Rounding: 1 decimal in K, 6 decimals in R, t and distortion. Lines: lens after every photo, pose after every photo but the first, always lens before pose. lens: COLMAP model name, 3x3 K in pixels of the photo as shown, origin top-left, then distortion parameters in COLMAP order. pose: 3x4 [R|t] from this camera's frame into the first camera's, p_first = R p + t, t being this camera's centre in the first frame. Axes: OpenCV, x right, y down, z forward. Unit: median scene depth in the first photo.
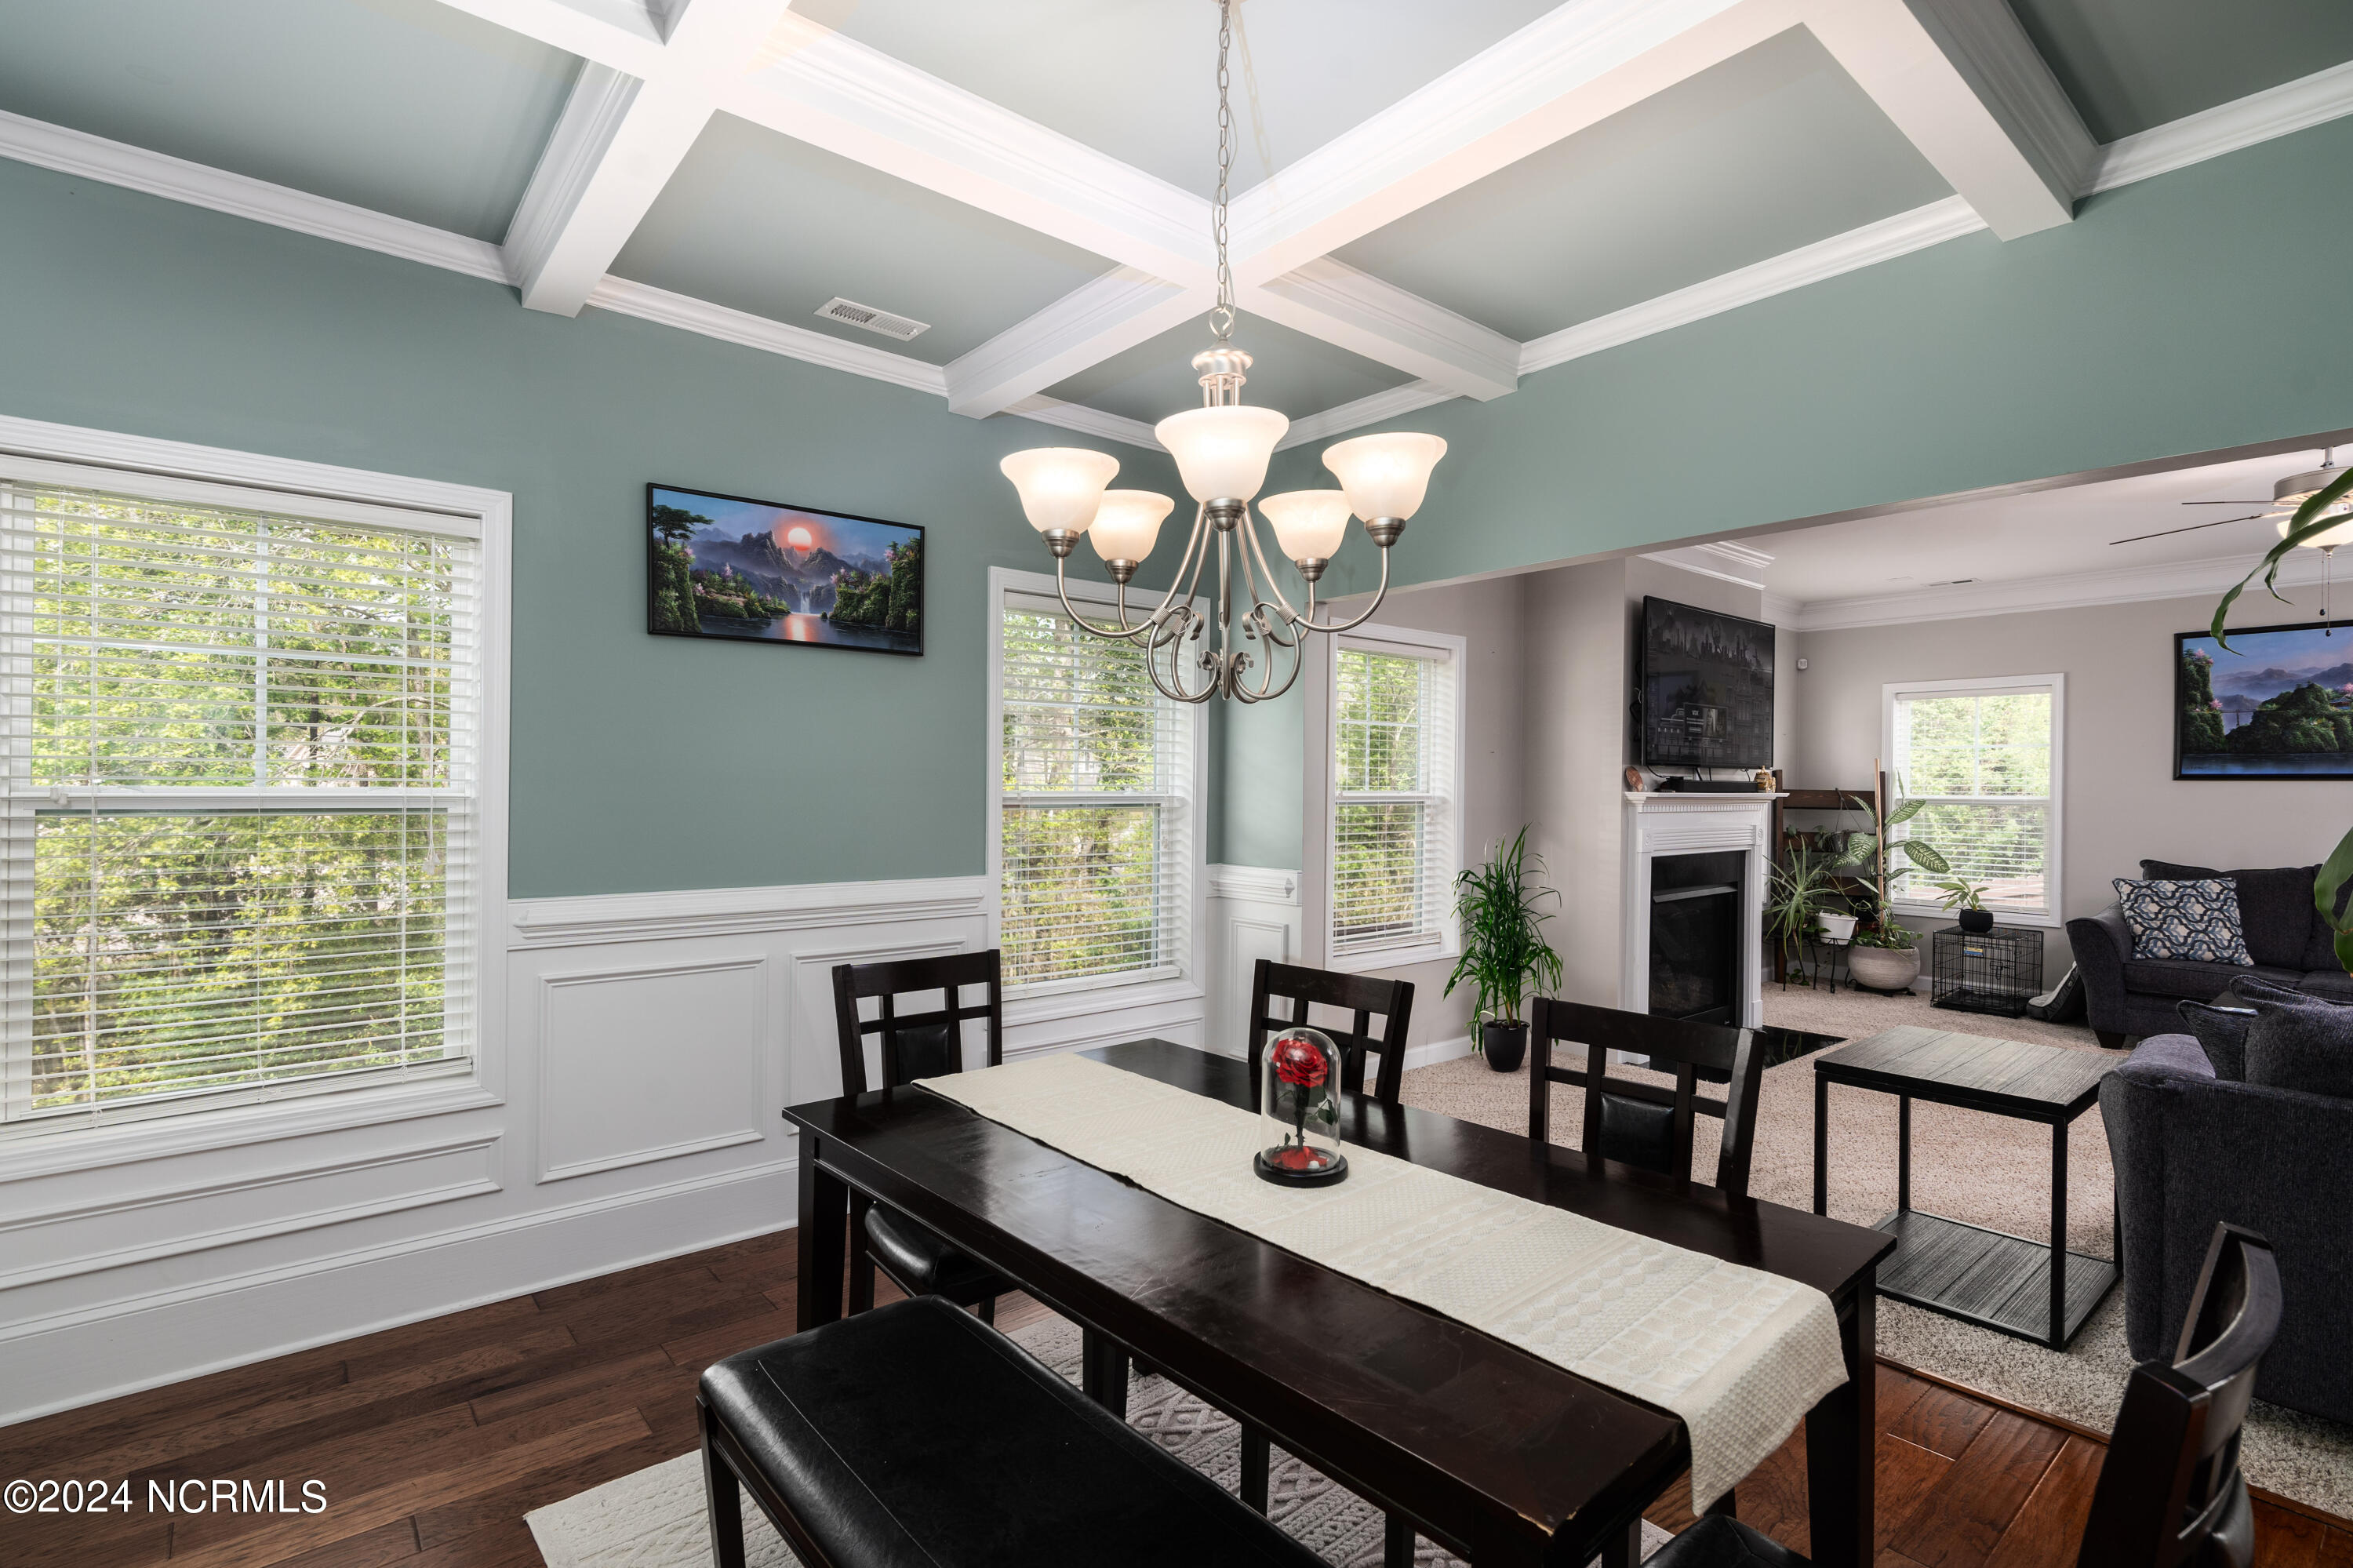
lens RADIAL K [[1089.5, 0, 1176.5], [0, 1089.5, 784.0], [0, 0, 1]] dist [-0.000421, 0.000085]
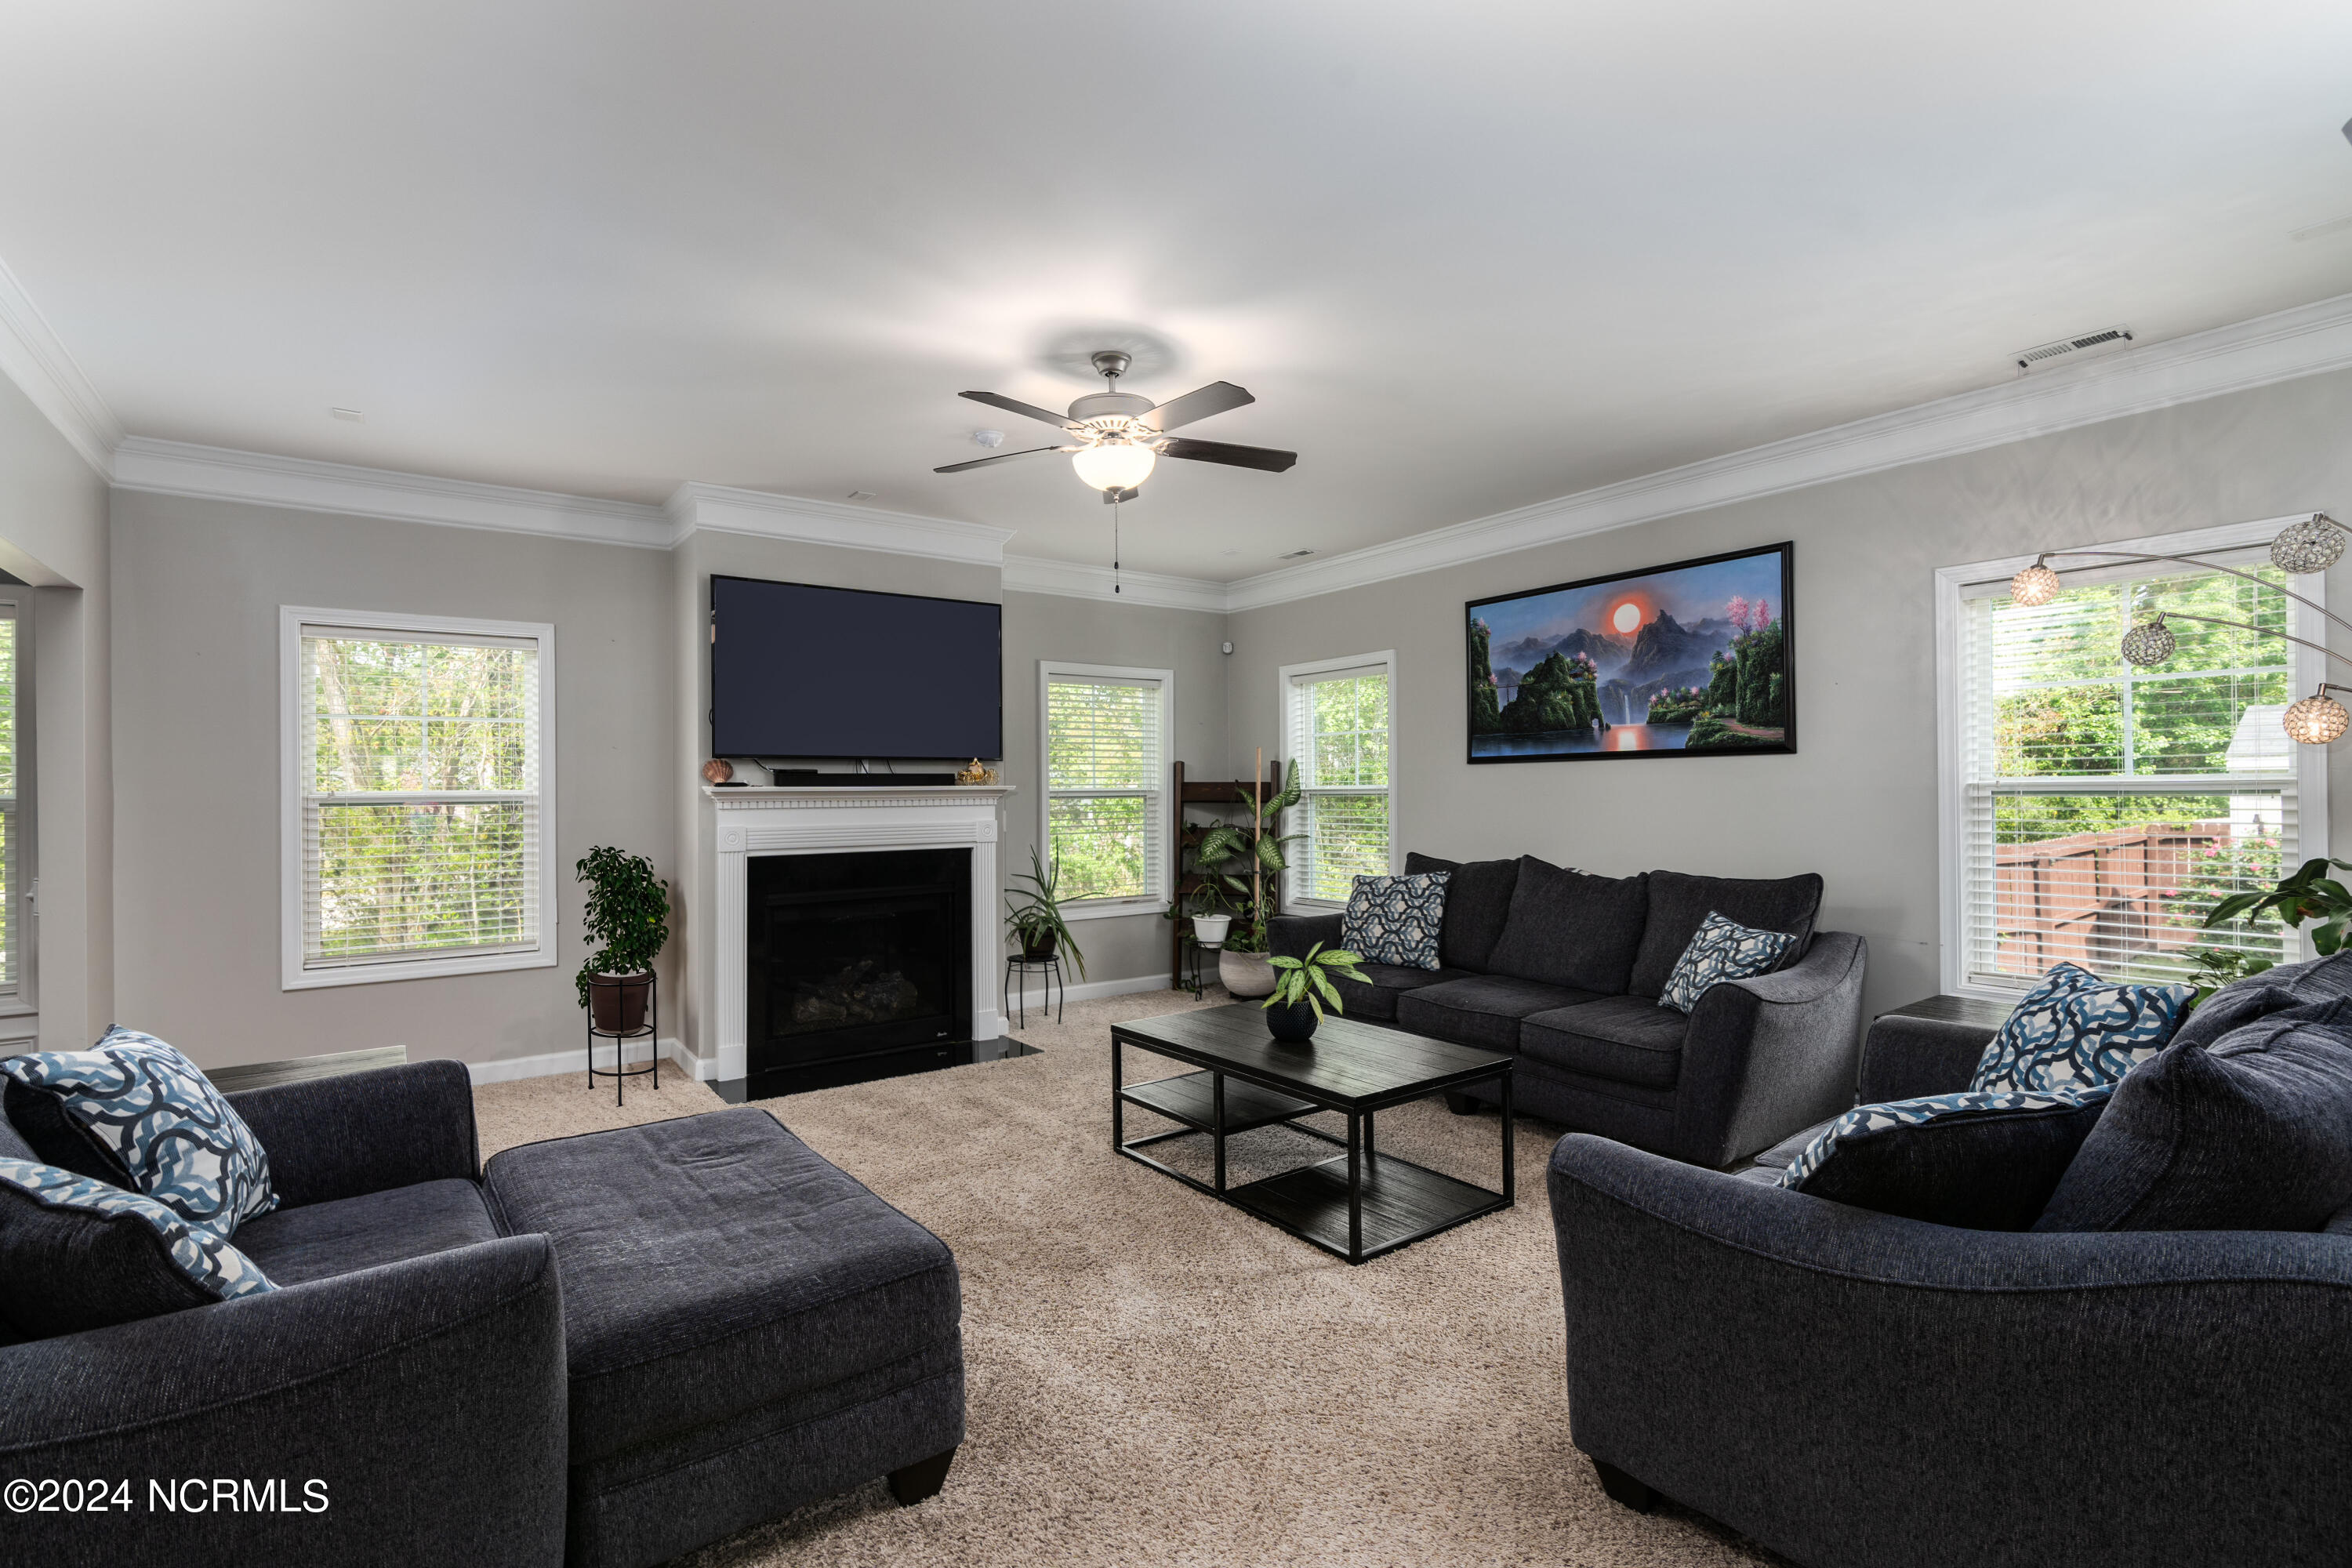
lens RADIAL K [[1089.0, 0, 1176.0], [0, 1089.0, 784.0], [0, 0, 1]] dist [-0.000421, 0.000085]
pose [[0.998465, -0.017052, -0.052705, 0.755474], [0.016625, 0.999825, -0.008527, 0.017362], [0.052841, 0.007638, 0.998574, 0.090359]]
